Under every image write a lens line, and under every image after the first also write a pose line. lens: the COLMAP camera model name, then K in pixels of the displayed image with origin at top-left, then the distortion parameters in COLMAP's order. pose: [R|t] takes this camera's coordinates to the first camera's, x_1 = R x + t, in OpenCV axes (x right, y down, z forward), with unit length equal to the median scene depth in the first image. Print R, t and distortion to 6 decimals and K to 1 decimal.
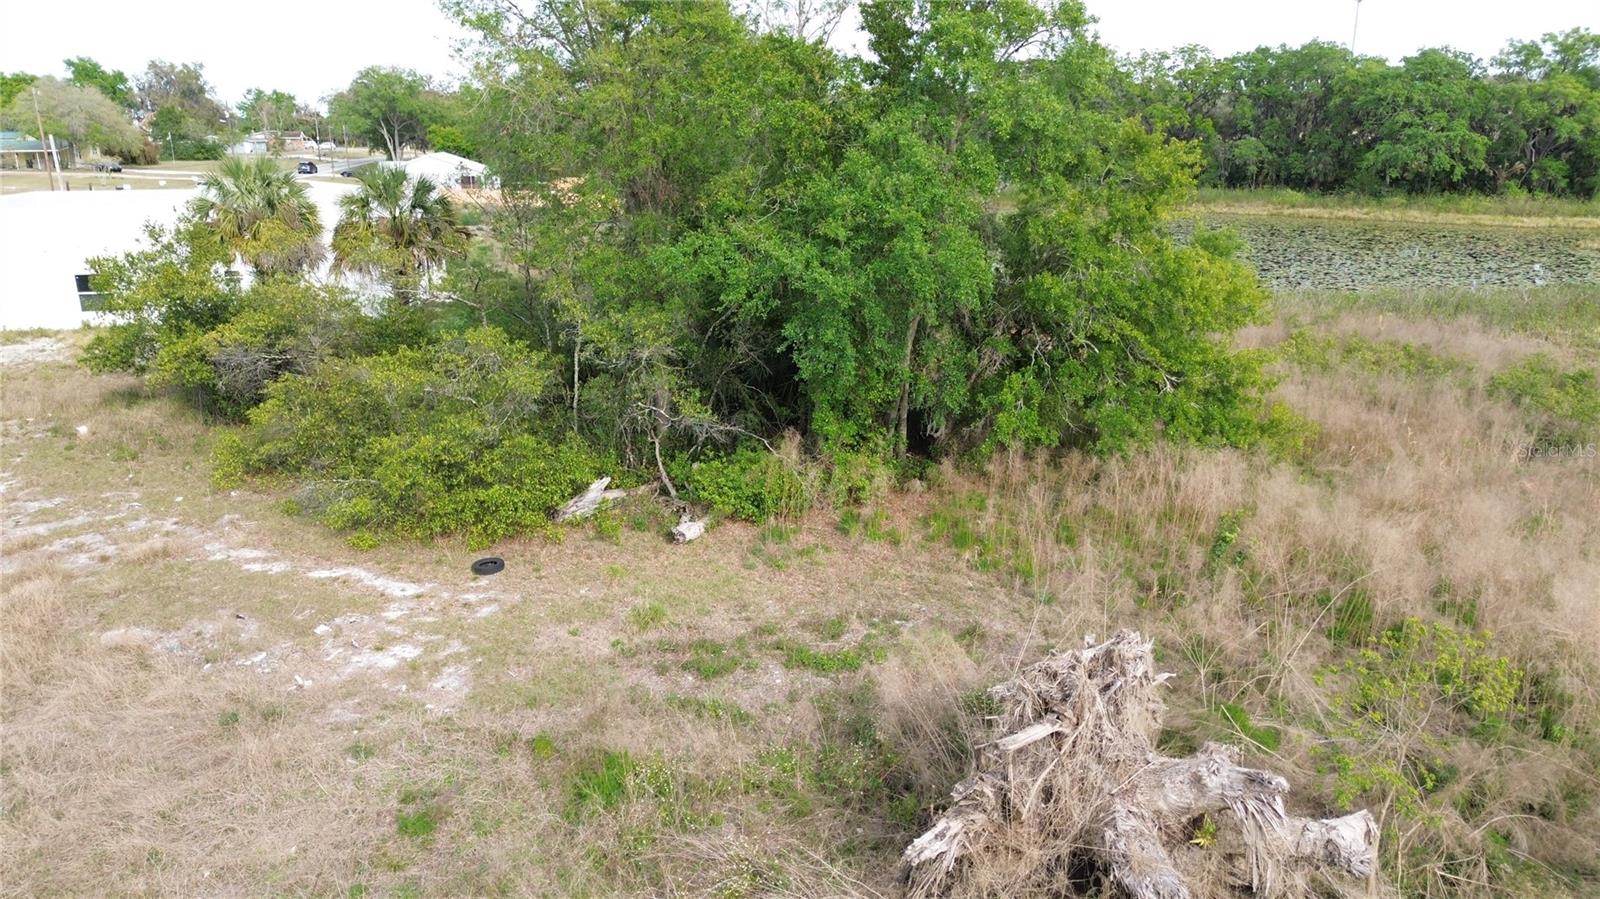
lens RADIAL K [[1136.4, 0, 802.3], [0, 1136.4, 449.6], [0, 0, 1]] dist [0.078672, -0.070844]
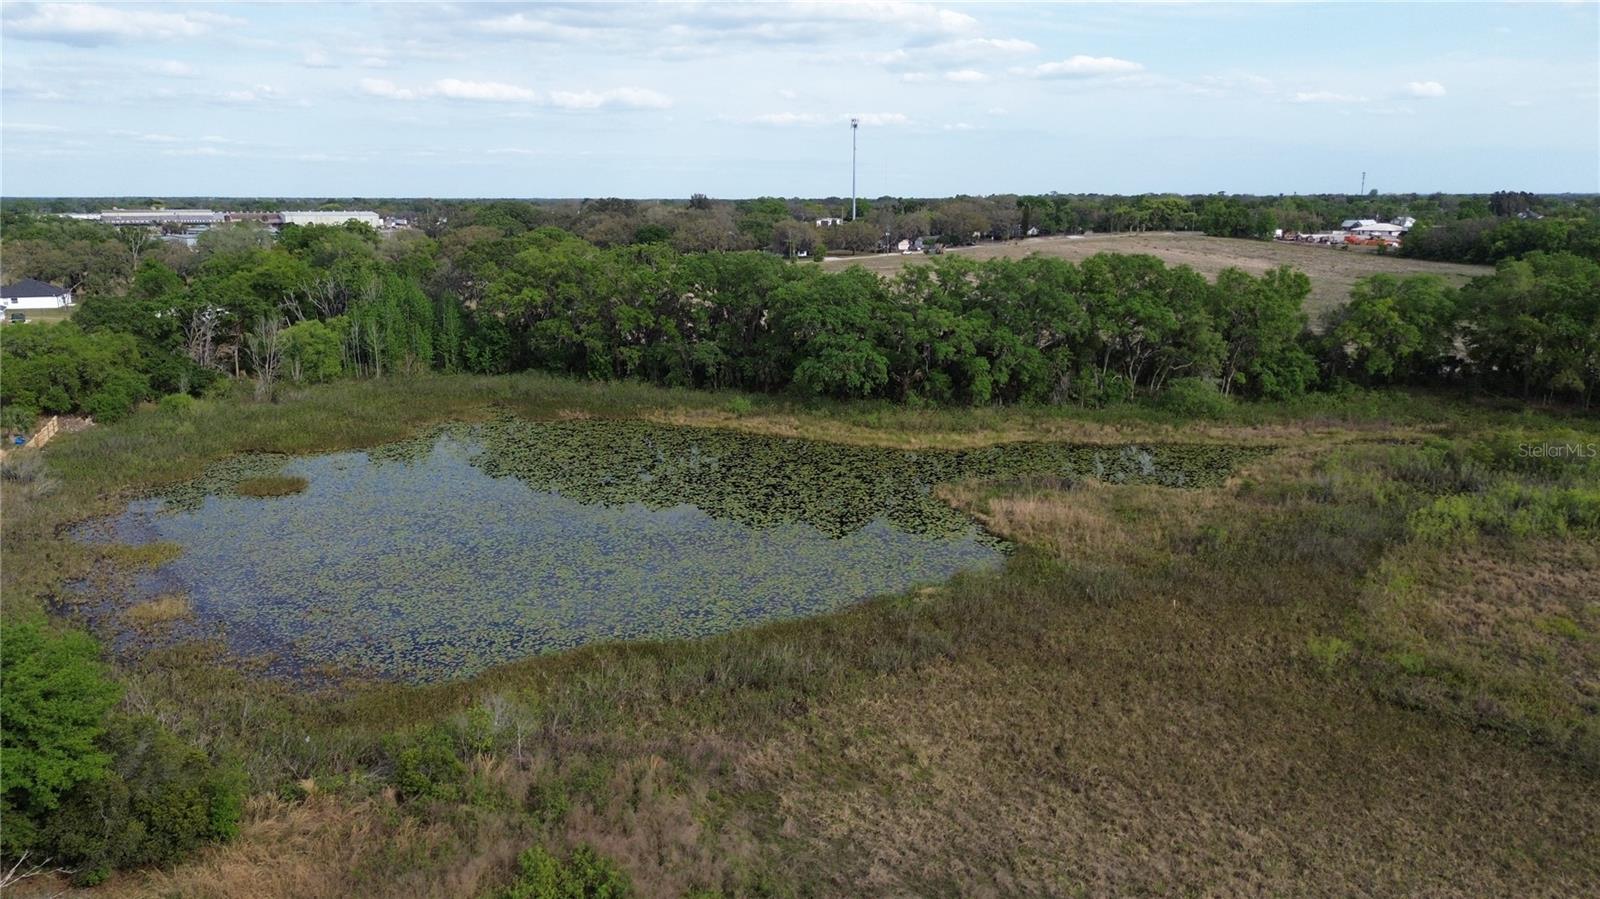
lens RADIAL K [[1136.4, 0, 799.6], [0, 1136.4, 438.2], [0, 0, 1]] dist [0.078672, -0.070844]
pose [[0.936828, -0.068877, 0.342941, 0.113472], [0.092983, 0.994184, -0.054331, -0.131516], [-0.337205, 0.082786, 0.937784, -0.021507]]
